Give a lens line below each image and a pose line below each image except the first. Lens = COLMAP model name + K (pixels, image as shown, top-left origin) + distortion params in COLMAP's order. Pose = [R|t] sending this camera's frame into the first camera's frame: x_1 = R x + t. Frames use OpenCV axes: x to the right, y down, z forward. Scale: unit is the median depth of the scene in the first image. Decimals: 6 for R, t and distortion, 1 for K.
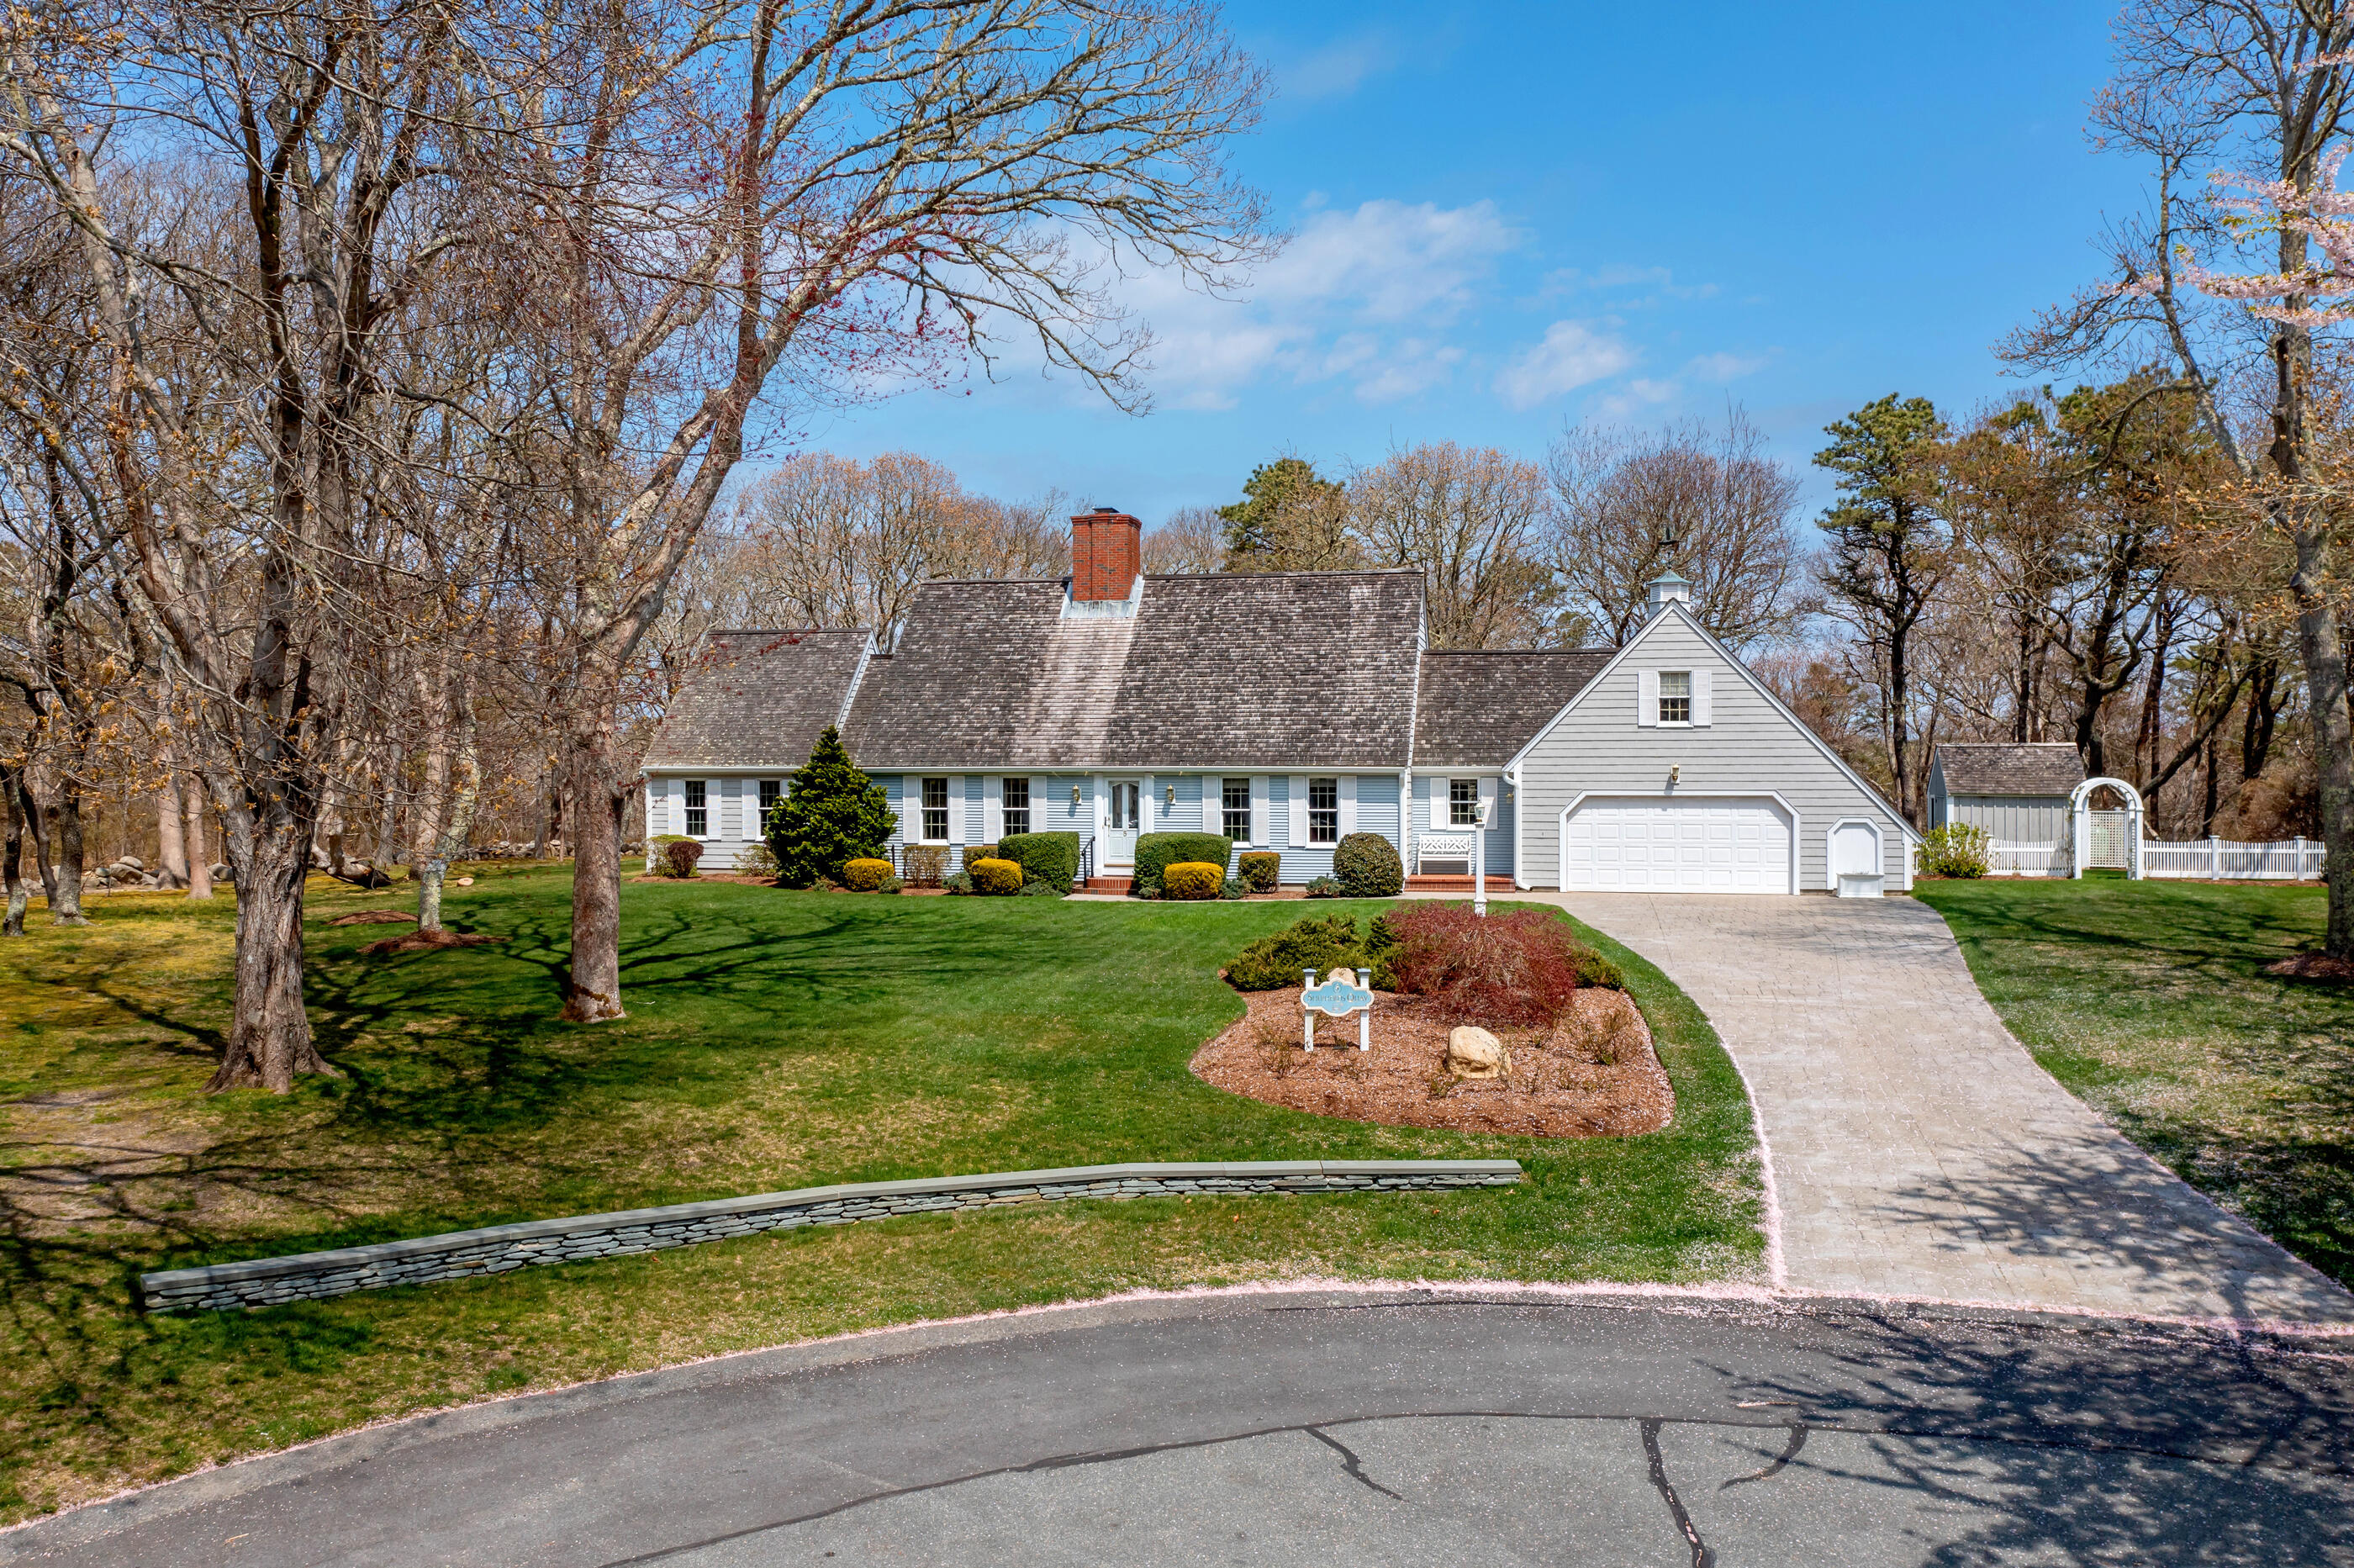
lens RADIAL K [[1863.4, 0, 1177.0], [0, 1863.4, 784.0], [0, 0, 1]] dist [-0.030407, 0.013260]
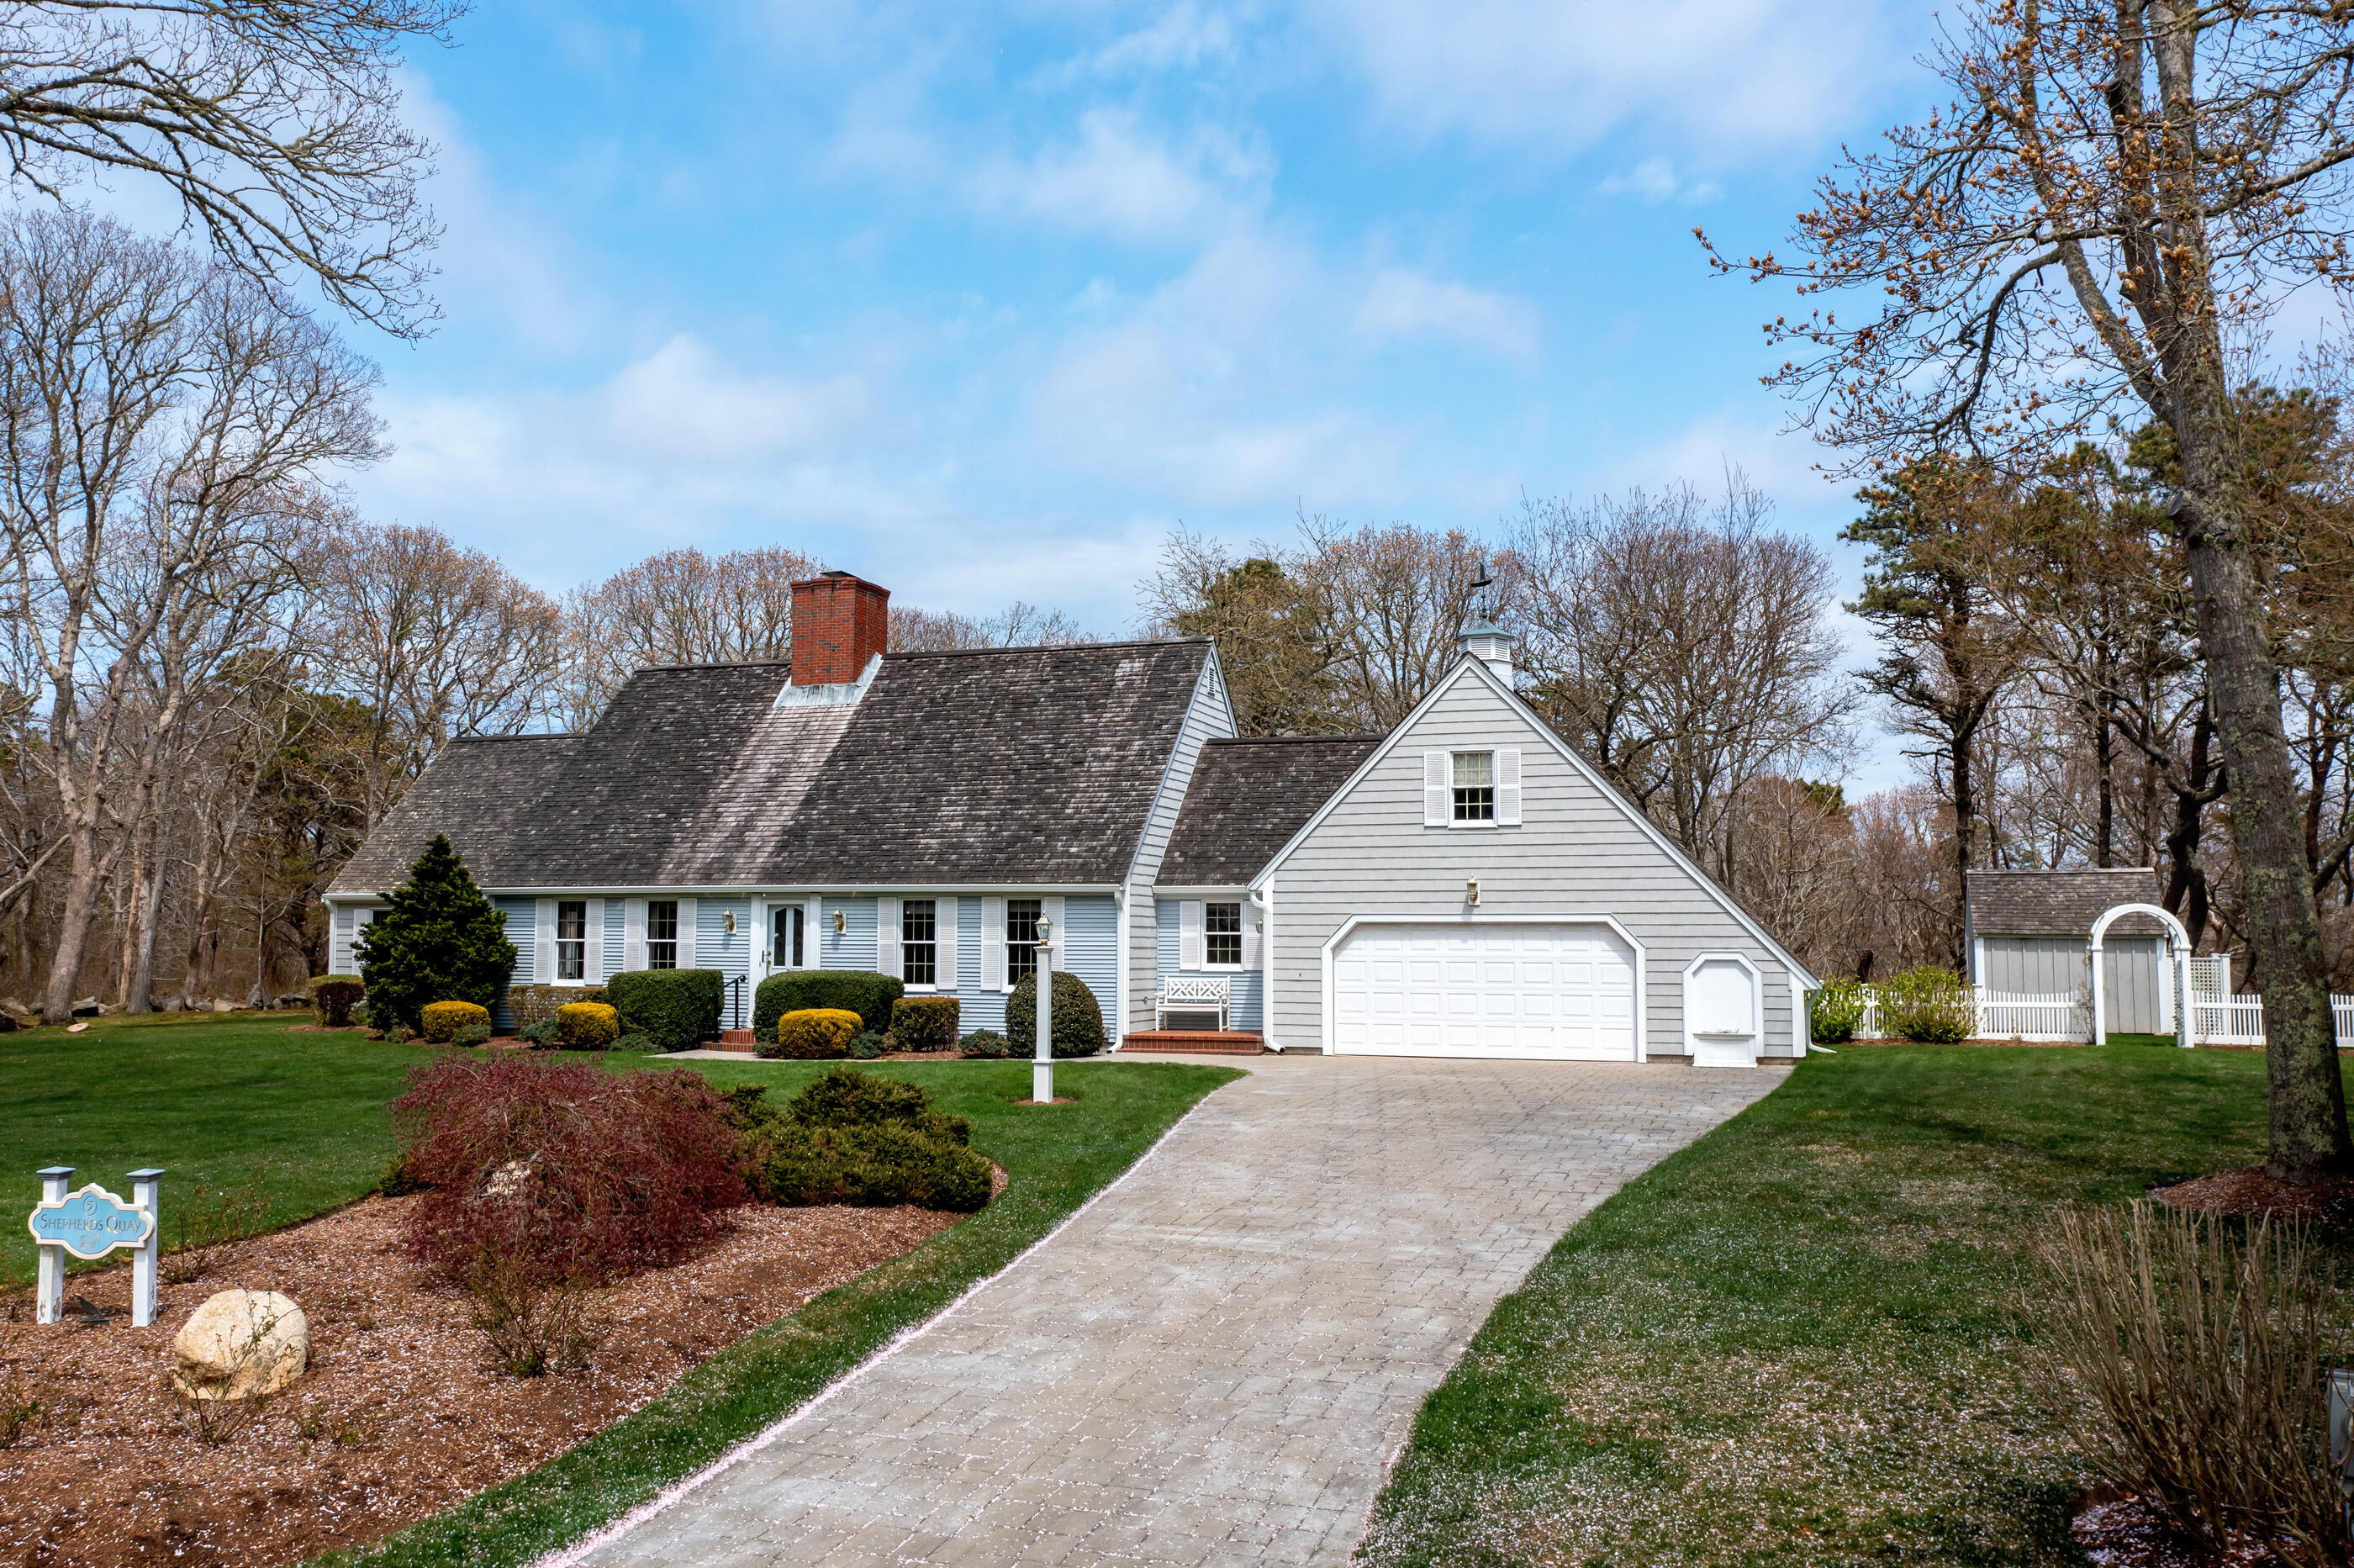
lens RADIAL K [[1863.4, 0, 1177.0], [0, 1863.4, 784.0], [0, 0, 1]] dist [-0.030407, 0.013260]
pose [[0.992618, -0.006271, -0.121118, 0.224208], [-0.004831, 0.995825, -0.091150, 0.017988], [0.121184, 0.091062, 0.988444, 0.247194]]
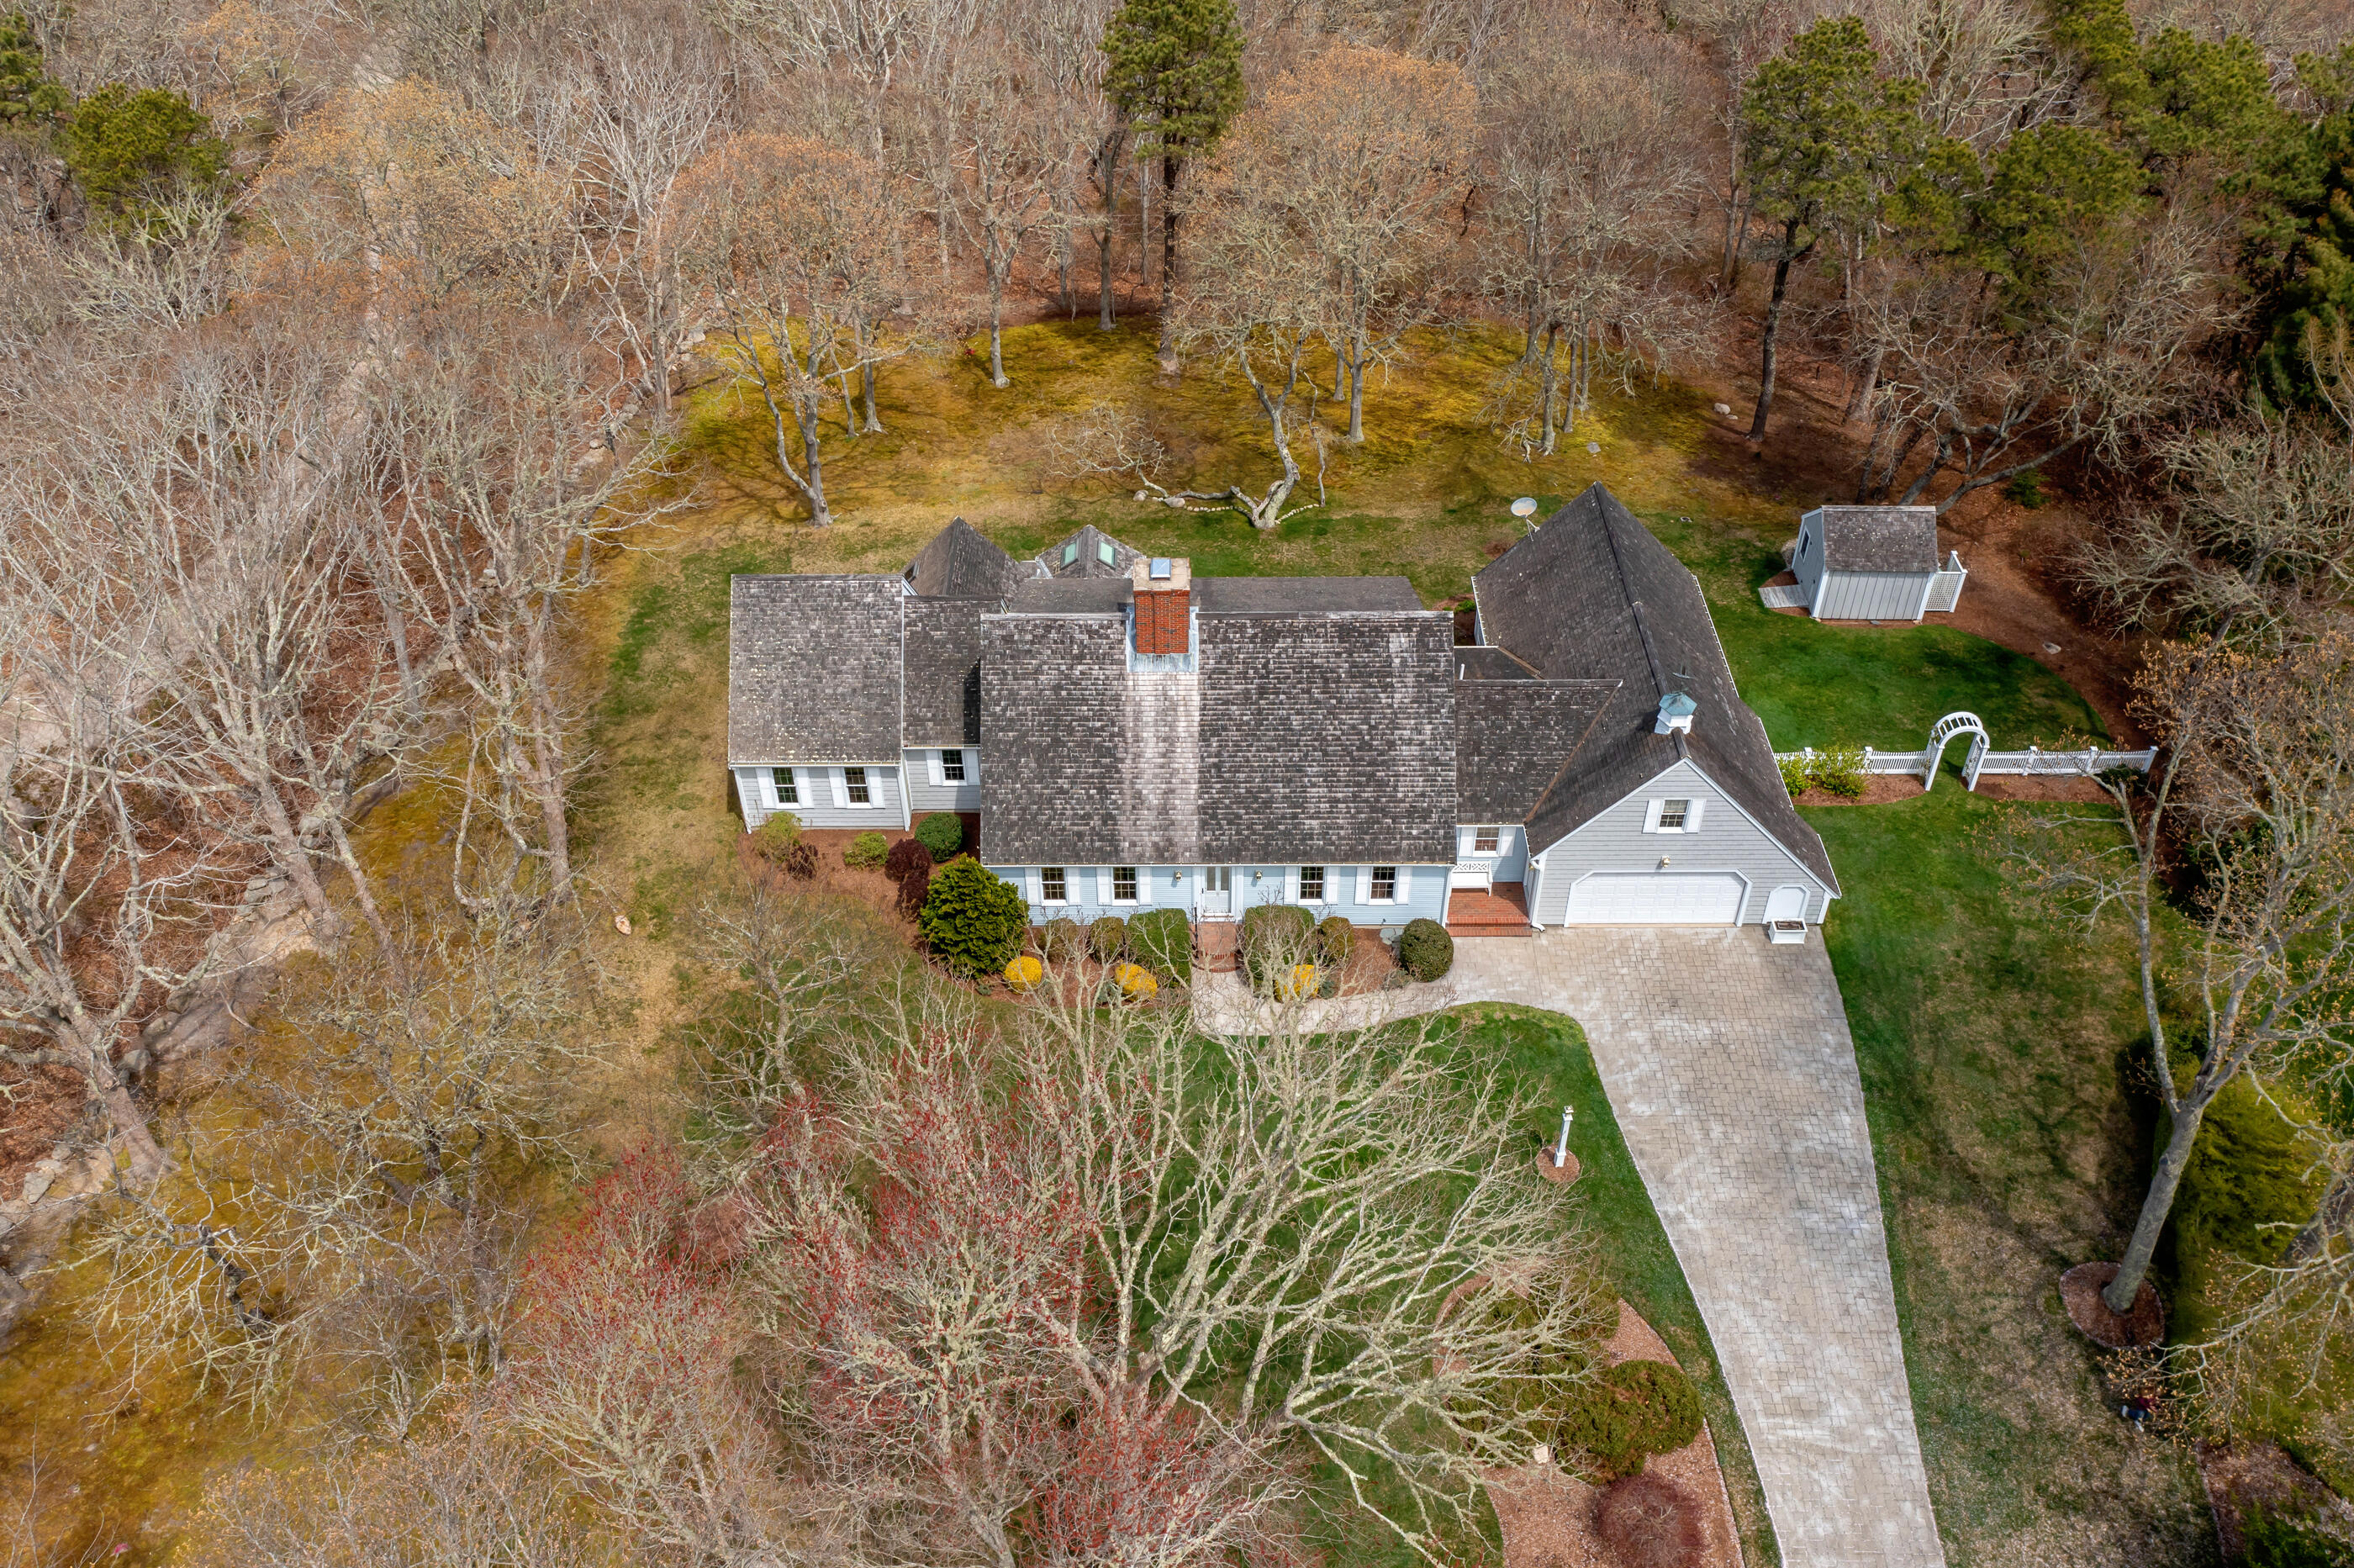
lens RADIAL K [[1863.4, 0, 1177.0], [0, 1863.4, 784.0], [0, 0, 1]] dist [-0.030407, 0.013260]
pose [[0.979598, -0.138341, 0.145776, -0.219570], [0.010359, 0.759157, 0.650825, -0.813170], [-0.200702, -0.636036, 0.745102, 0.142963]]
